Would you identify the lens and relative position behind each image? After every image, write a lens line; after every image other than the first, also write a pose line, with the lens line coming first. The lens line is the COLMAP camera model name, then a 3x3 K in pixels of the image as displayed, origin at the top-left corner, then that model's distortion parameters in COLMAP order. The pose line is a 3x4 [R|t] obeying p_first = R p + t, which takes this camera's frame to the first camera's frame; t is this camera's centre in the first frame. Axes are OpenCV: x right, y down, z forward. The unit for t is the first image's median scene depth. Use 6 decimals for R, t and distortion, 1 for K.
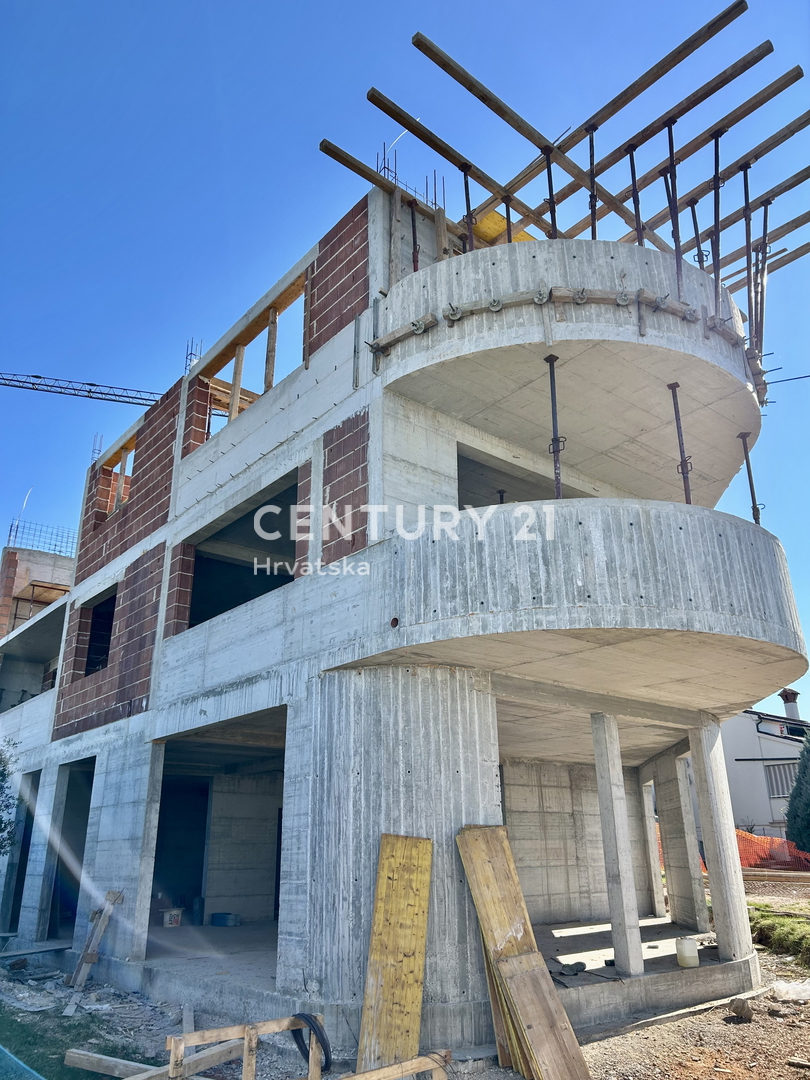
lens RADIAL K [[792.8, 0, 400.1], [0, 792.8, 545.0], [0, 0, 1]] dist [0.068125, -0.045679]
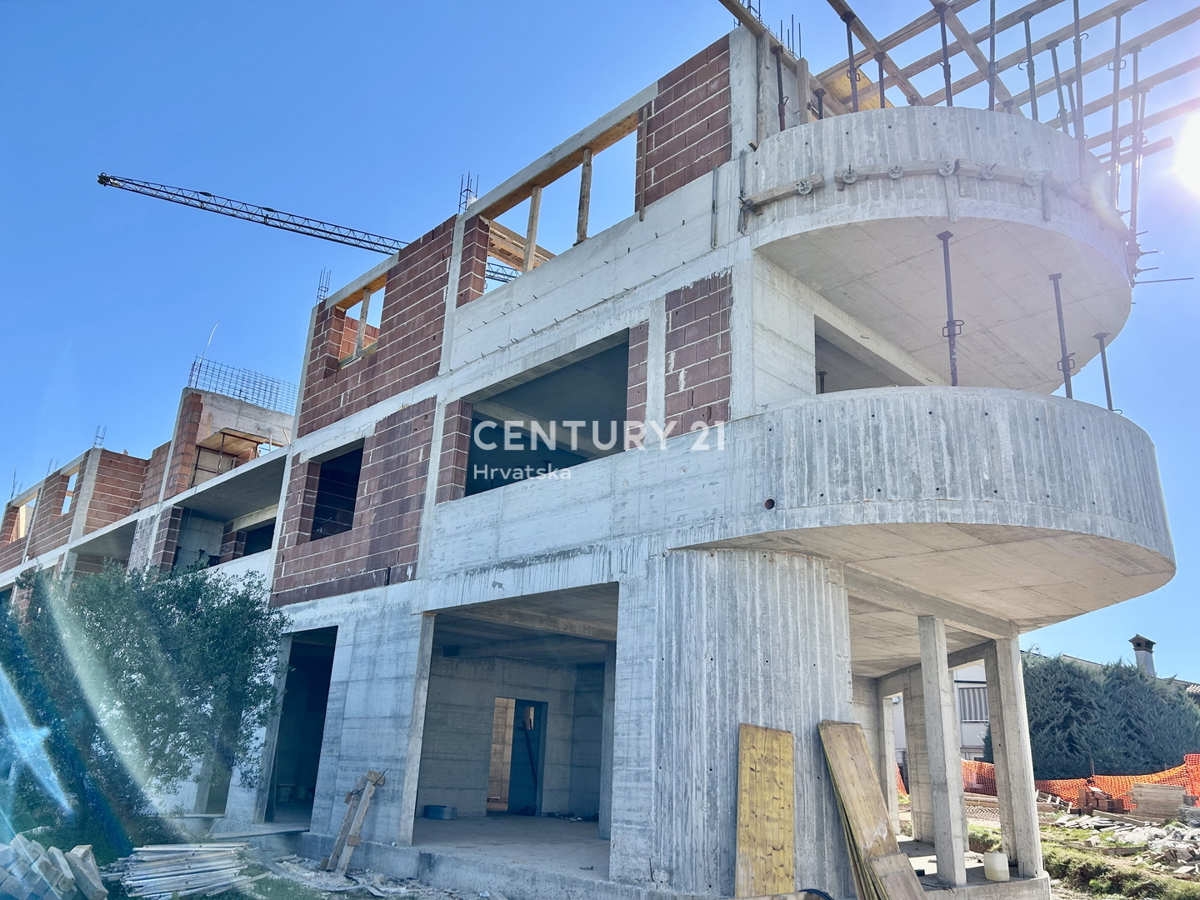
lens RADIAL K [[880.9, 0, 613.2], [0, 880.9, 456.8], [0, 0, 1]] dist [0.068125, -0.045679]
pose [[0.994388, 0.079705, 0.069562, -0.233038], [-0.082124, 0.996088, 0.032622, 0.020688], [-0.066690, -0.038151, 0.997044, -0.023007]]
